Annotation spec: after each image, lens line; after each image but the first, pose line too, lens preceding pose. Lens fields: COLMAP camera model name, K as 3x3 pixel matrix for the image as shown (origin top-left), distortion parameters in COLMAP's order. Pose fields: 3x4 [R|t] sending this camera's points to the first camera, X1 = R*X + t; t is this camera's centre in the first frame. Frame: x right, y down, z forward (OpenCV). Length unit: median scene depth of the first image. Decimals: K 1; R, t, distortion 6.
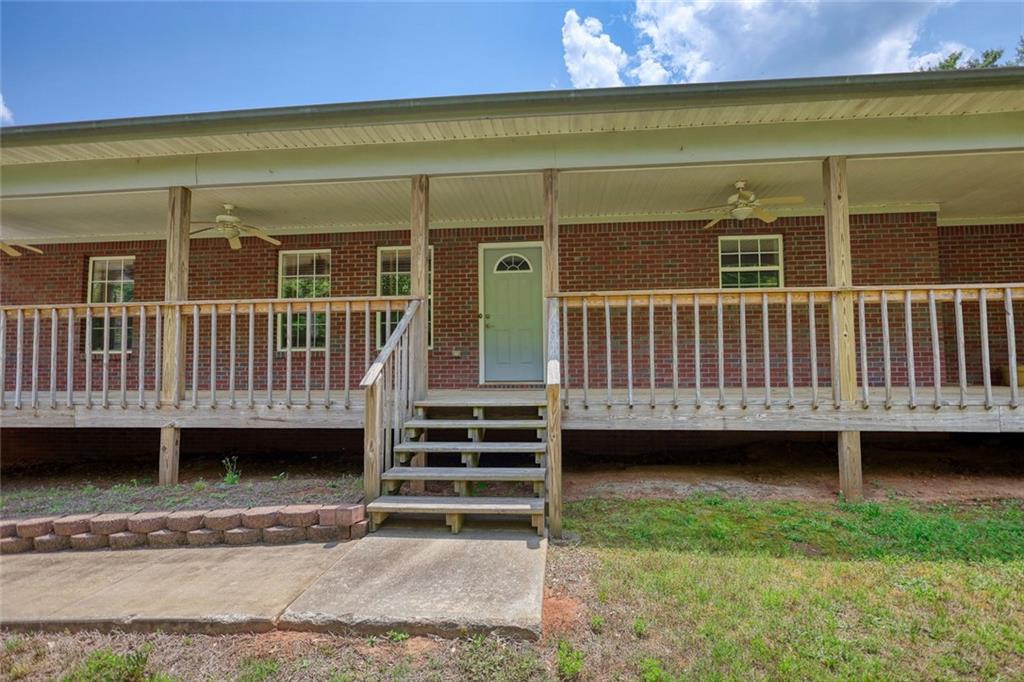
lens RADIAL K [[476.7, 0, 509.2], [0, 476.7, 343.8], [0, 0, 1]] dist [-0.000738, 0.001167]
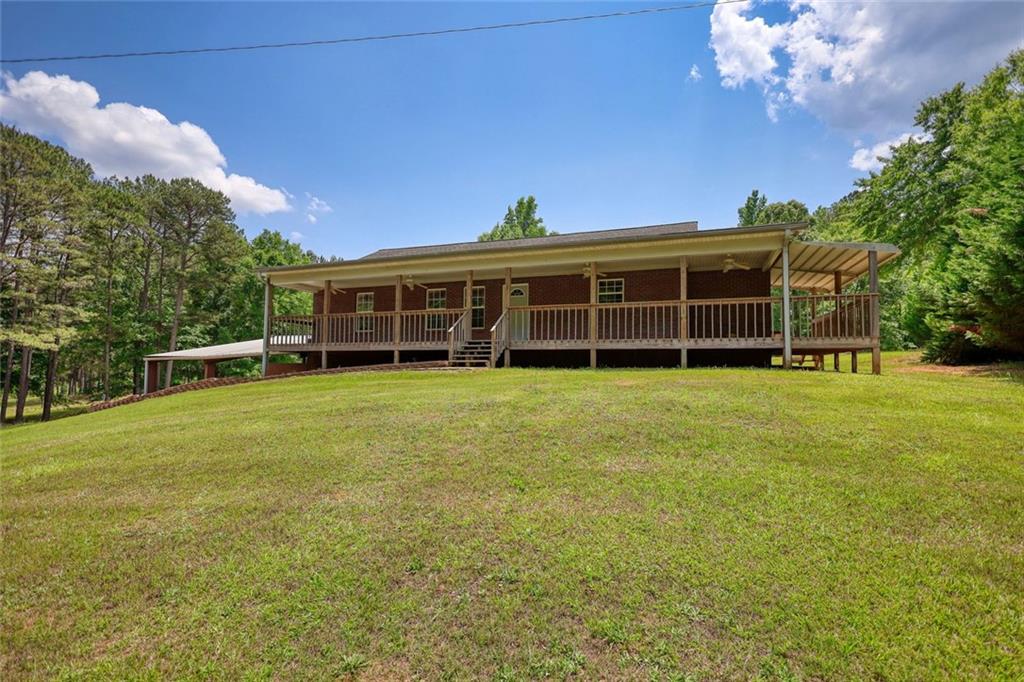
lens RADIAL K [[476.7, 0, 509.6], [0, 476.7, 347.8], [0, 0, 1]] dist [-0.000738, 0.001167]
pose [[0.964881, 0.005740, -0.262623, 0.853189], [-0.004390, 0.999974, 0.005727, 0.133858], [0.262650, -0.004373, 0.964881, -1.869036]]
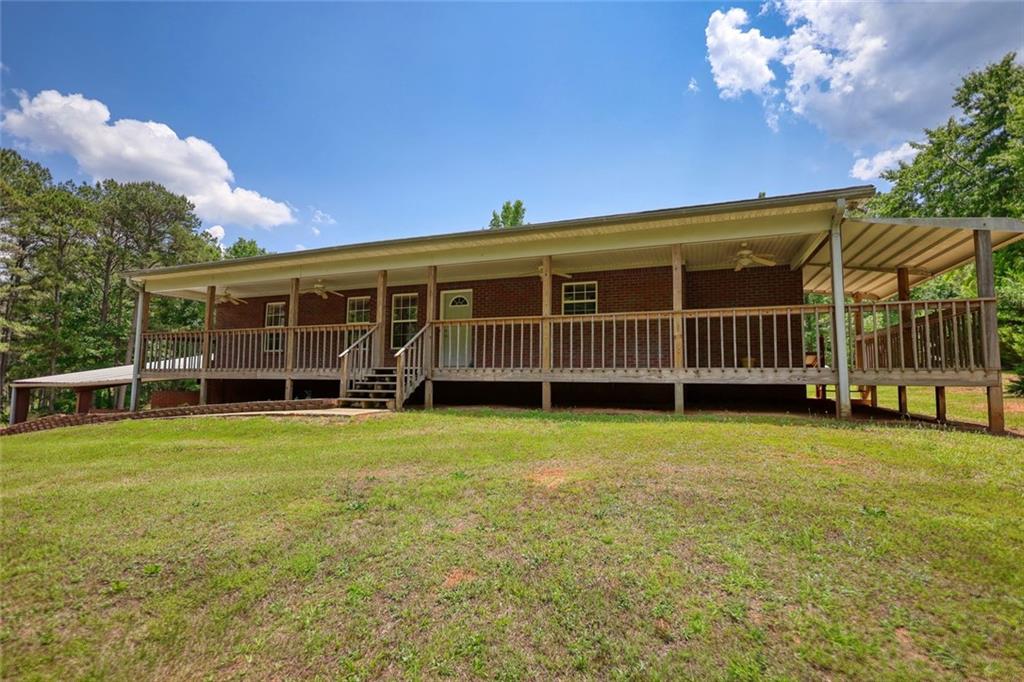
lens RADIAL K [[476.7, 0, 505.5], [0, 476.7, 337.8], [0, 0, 1]] dist [-0.000738, 0.001167]
pose [[0.961459, -0.007834, -0.274836, 0.955996], [-0.002750, 0.999270, -0.038105, 0.054460], [0.274934, 0.037392, 0.960736, -0.970215]]
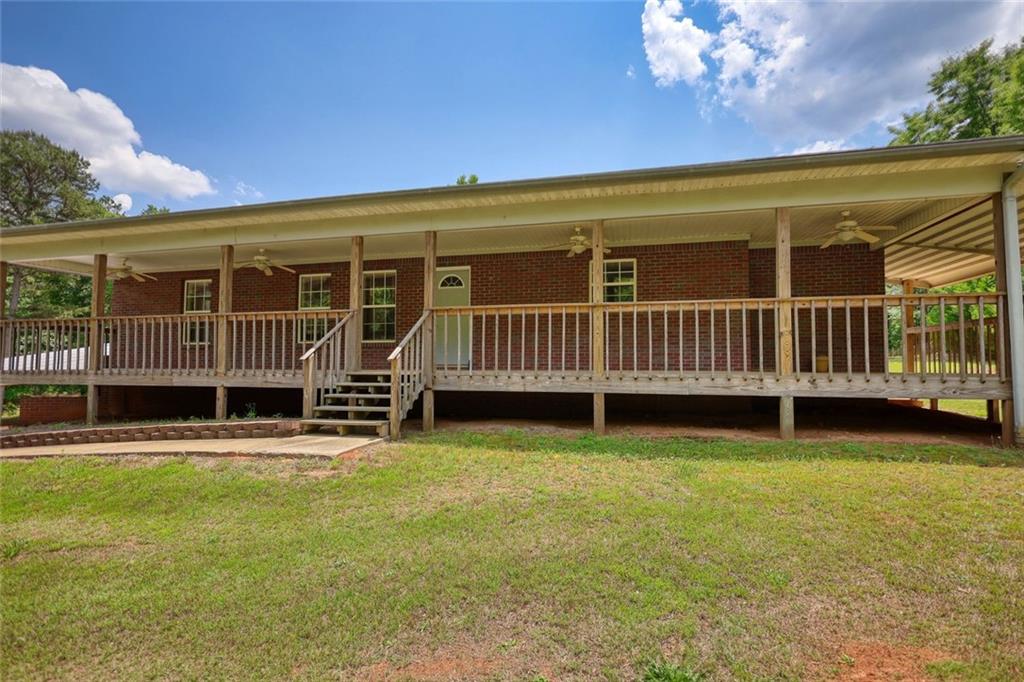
lens RADIAL K [[476.7, 0, 509.5], [0, 476.7, 344.5], [0, 0, 1]] dist [-0.000738, 0.001167]
pose [[0.989327, 0.004296, -0.145649, 0.546357], [-0.002661, 0.999931, 0.011421, 0.001510], [0.145688, -0.010912, 0.989270, -0.528604]]
